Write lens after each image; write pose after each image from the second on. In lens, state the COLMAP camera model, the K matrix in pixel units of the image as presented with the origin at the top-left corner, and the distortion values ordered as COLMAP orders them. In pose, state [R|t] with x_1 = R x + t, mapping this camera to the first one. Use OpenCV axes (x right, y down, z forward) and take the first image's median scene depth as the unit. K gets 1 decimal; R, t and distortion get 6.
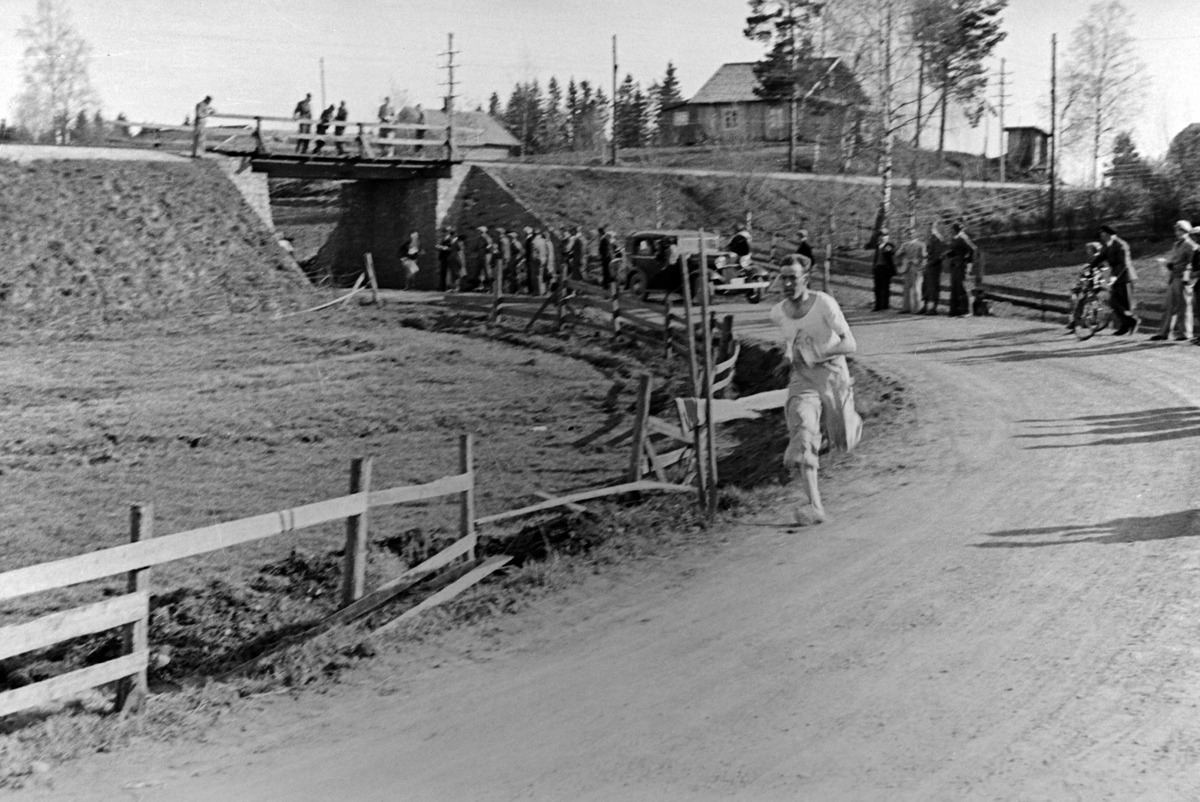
lens RADIAL K [[1759.2, 0, 667.9], [0, 1759.2, 403.1], [0, 0, 1]] dist [0.015449, 0.036328]
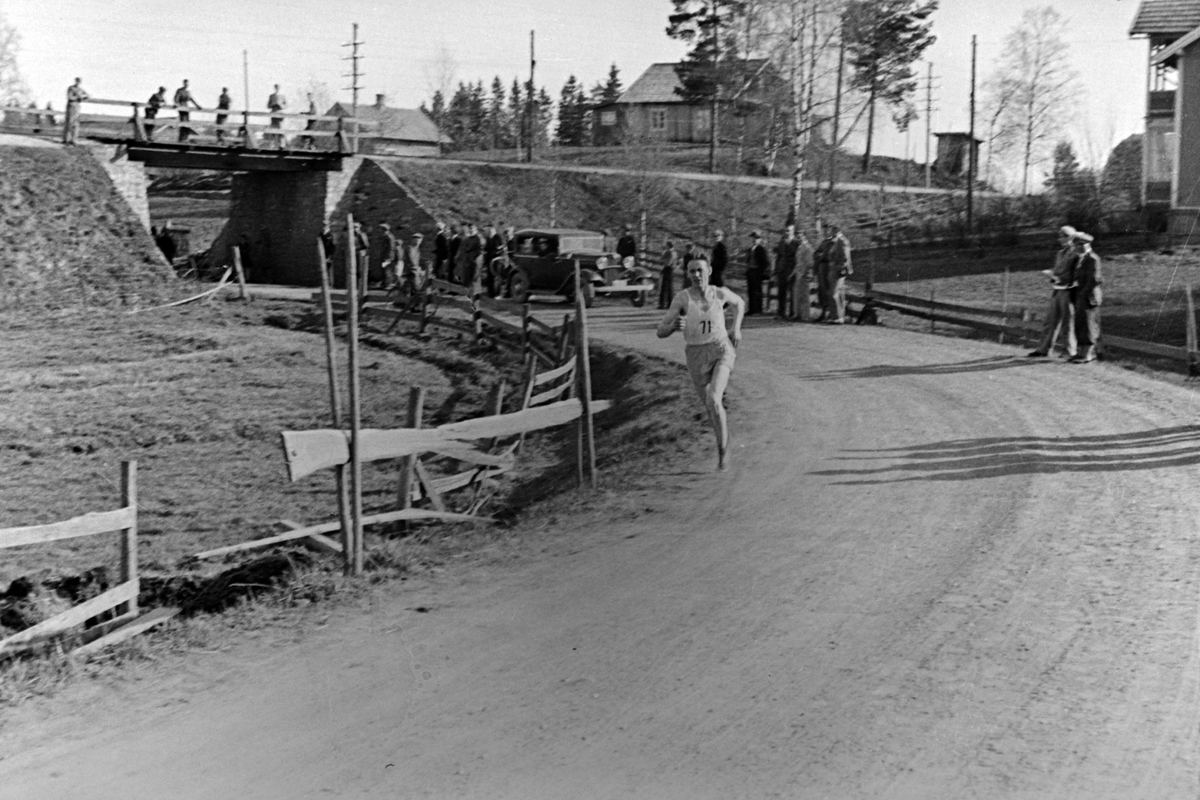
lens RADIAL K [[1741.4, 0, 600.0], [0, 1741.4, 400.0], [0, 0, 1]] dist [0.025963, -0.014058]
pose [[0.999795, 0.019242, -0.006279, 0.027286], [-0.019251, 0.999814, -0.001440, -0.003398], [0.006250, 0.001561, 0.999979, 0.043317]]
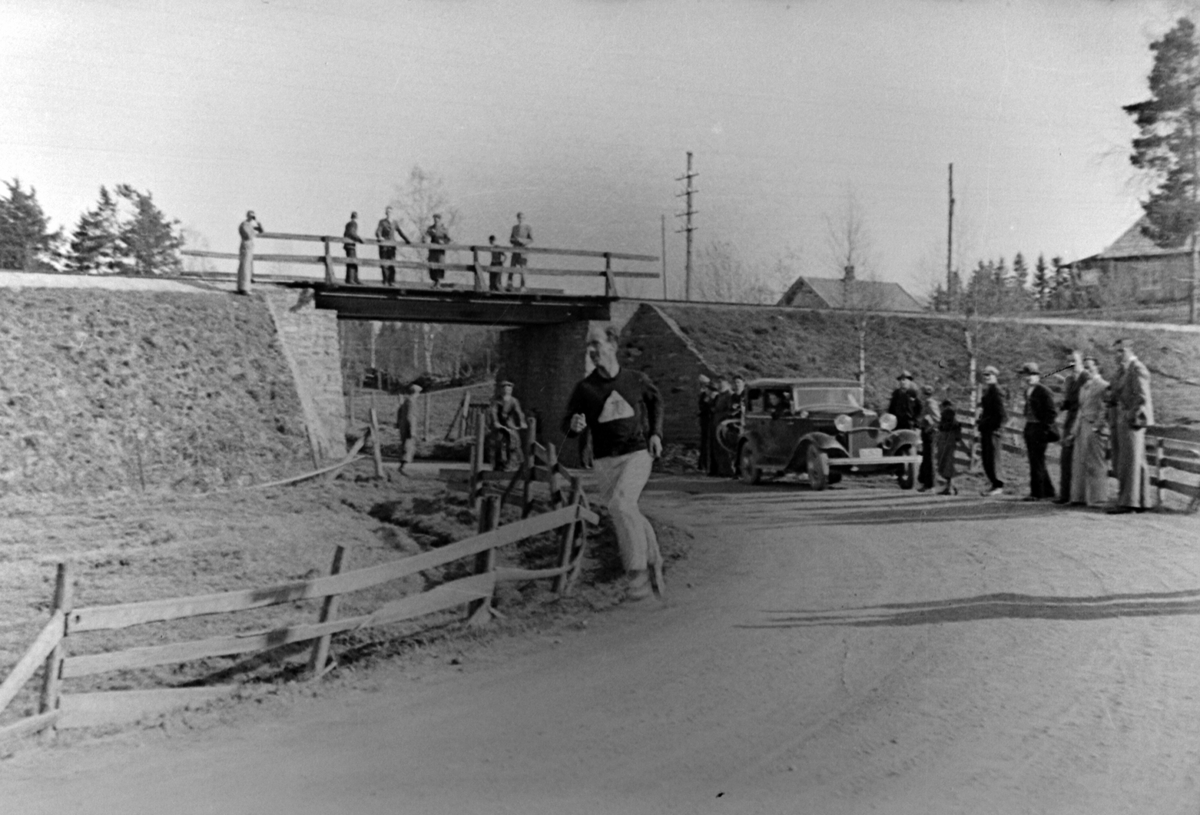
lens RADIAL K [[1839.9, 0, 600.0], [0, 1839.9, 407.5], [0, 0, 1]] dist [0.008670, 0.110250]
pose [[0.953917, 0.005334, -0.300024, 0.110621], [-0.036957, 0.994318, -0.099825, -0.011589], [0.297787, 0.106313, 0.948694, 0.254306]]
